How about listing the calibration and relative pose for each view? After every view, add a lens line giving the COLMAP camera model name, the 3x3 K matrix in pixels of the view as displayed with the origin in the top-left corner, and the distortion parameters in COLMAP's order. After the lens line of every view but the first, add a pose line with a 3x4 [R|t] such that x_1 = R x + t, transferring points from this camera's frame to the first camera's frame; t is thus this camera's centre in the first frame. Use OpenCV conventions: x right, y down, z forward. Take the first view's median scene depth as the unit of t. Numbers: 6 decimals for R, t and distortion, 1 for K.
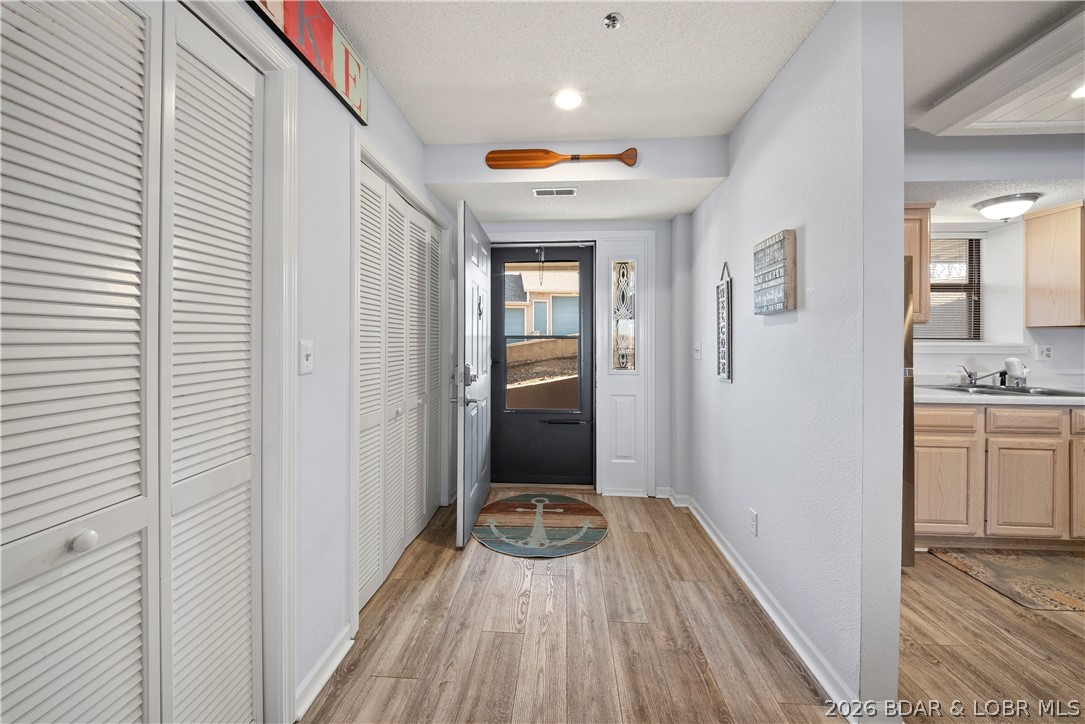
lens RADIAL K [[386.0, 0, 540.6], [0, 386.0, 341.7], [0, 0, 1]] dist [-0.003558, -0.001487]
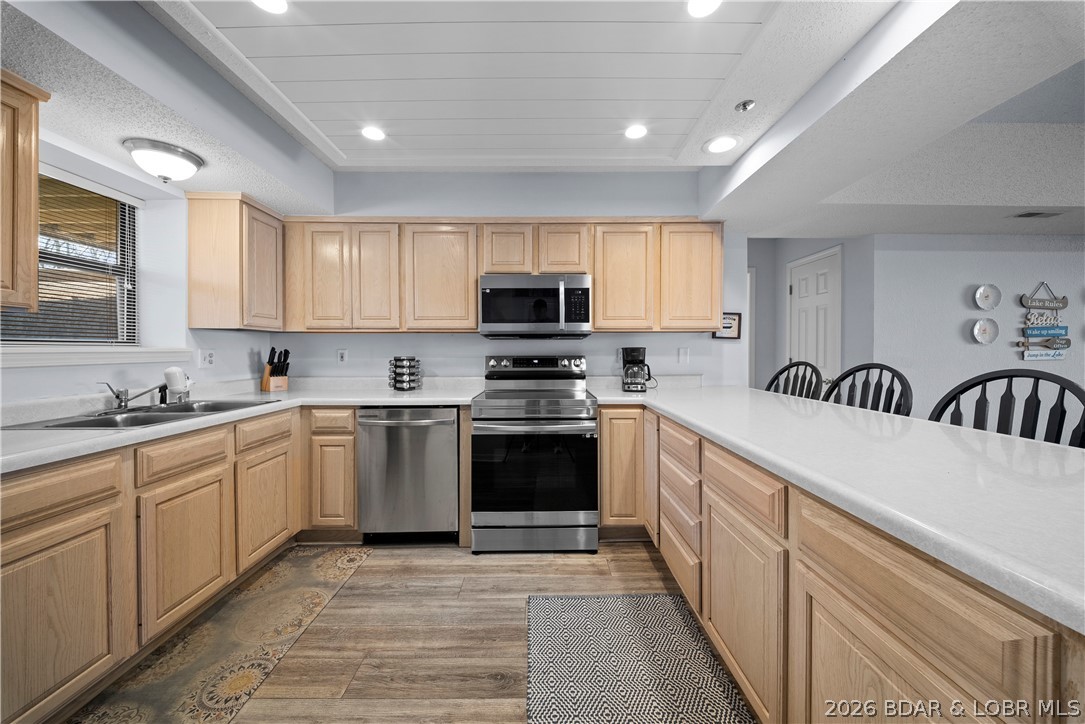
lens RADIAL K [[386.0, 0, 546.2], [0, 386.0, 352.7], [0, 0, 1]] dist [-0.003558, -0.001487]
pose [[-0.081559, -0.011237, 0.996605, 0.434374], [-0.002200, 0.999936, 0.011094, 0.003687], [-0.996666, -0.001287, -0.081579, 0.341355]]
